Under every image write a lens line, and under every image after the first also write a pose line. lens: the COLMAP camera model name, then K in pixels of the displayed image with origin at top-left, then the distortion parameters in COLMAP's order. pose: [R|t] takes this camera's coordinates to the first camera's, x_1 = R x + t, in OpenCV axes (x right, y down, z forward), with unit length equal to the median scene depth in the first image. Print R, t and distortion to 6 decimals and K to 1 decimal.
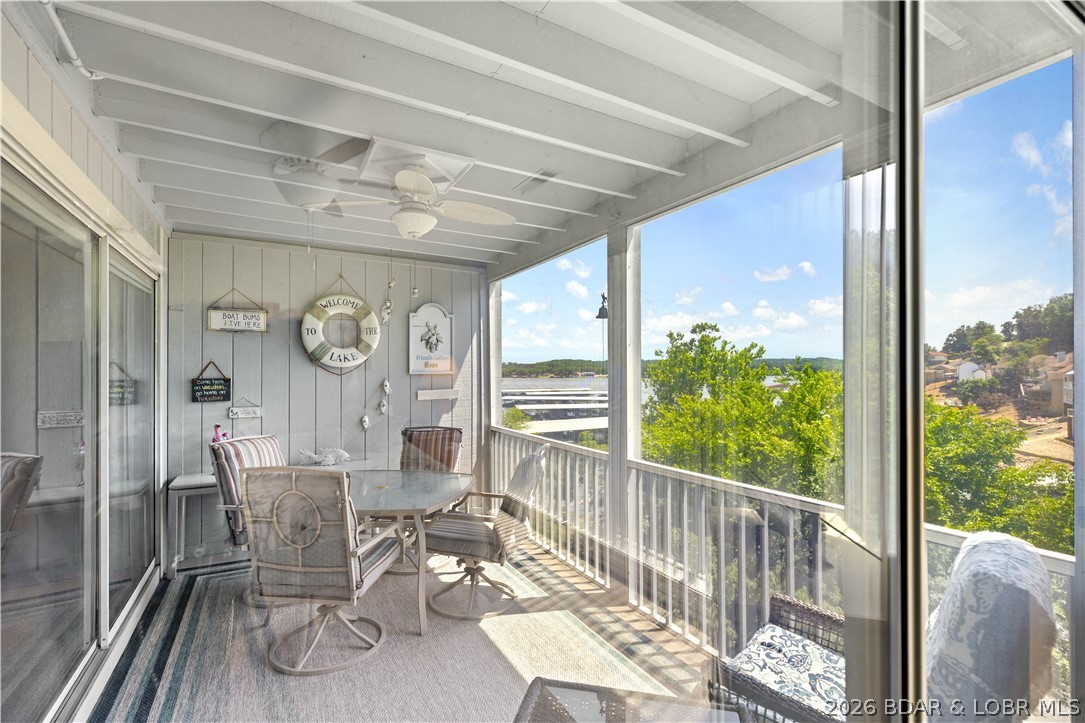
lens RADIAL K [[494.8, 0, 538.4], [0, 494.8, 368.6], [0, 0, 1]] dist [0.003928, -0.000444]
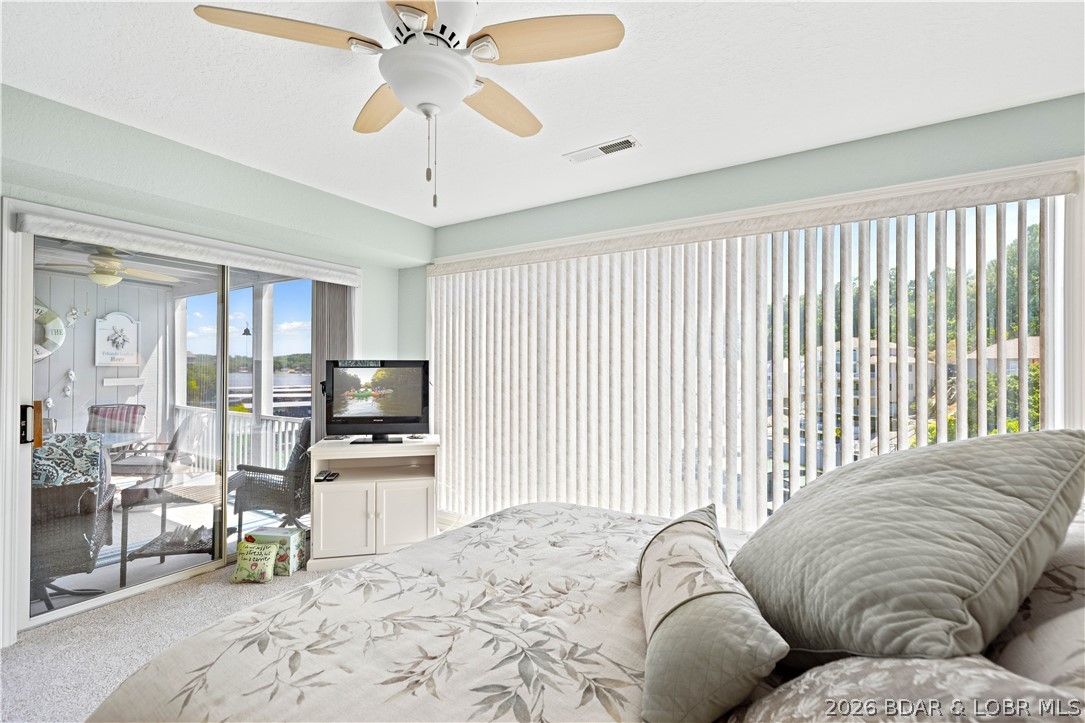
lens RADIAL K [[494.8, 0, 547.8], [0, 494.8, 362.4], [0, 0, 1]] dist [0.003928, -0.000444]
pose [[0.878913, 0.008116, 0.476913, 0.161174], [-0.006786, 0.999967, -0.004510, -0.000125], [-0.476934, 0.000728, 0.878939, -0.710163]]
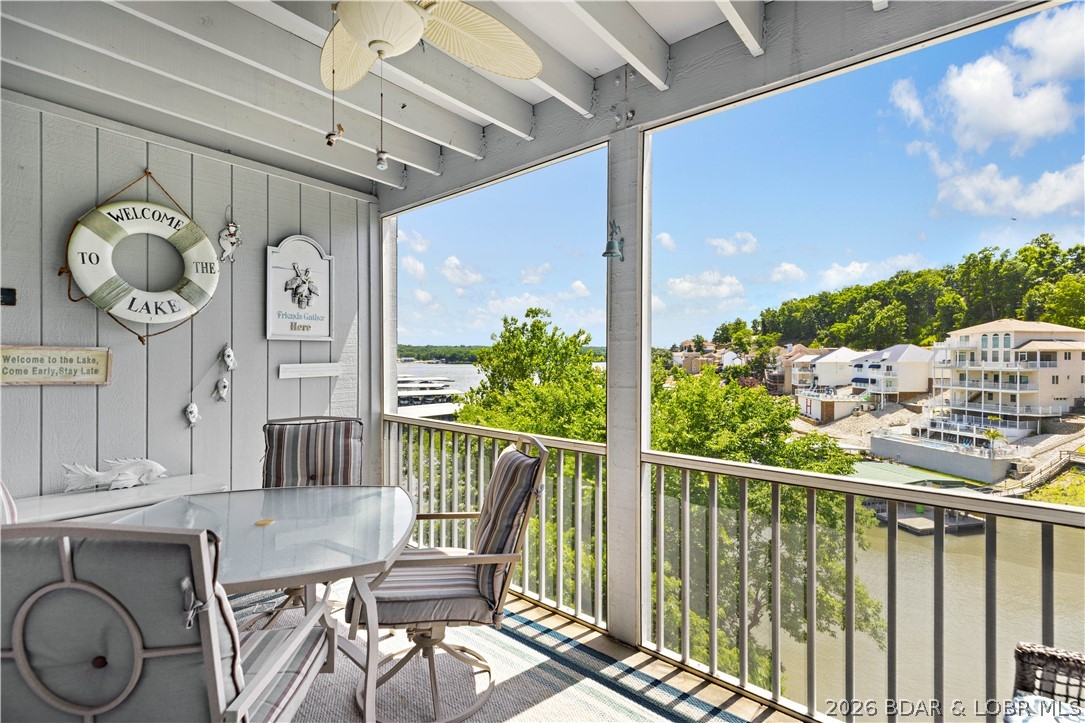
lens RADIAL K [[508.7, 0, 532.2], [0, 508.7, 360.0], [0, 0, 1]] dist [-0.000392, 0.000122]
pose [[0.941117, 0.005360, 0.338038, -0.159224], [-0.008971, 0.999918, 0.009123, 0.030157], [-0.337962, -0.011618, 0.941088, 0.246715]]
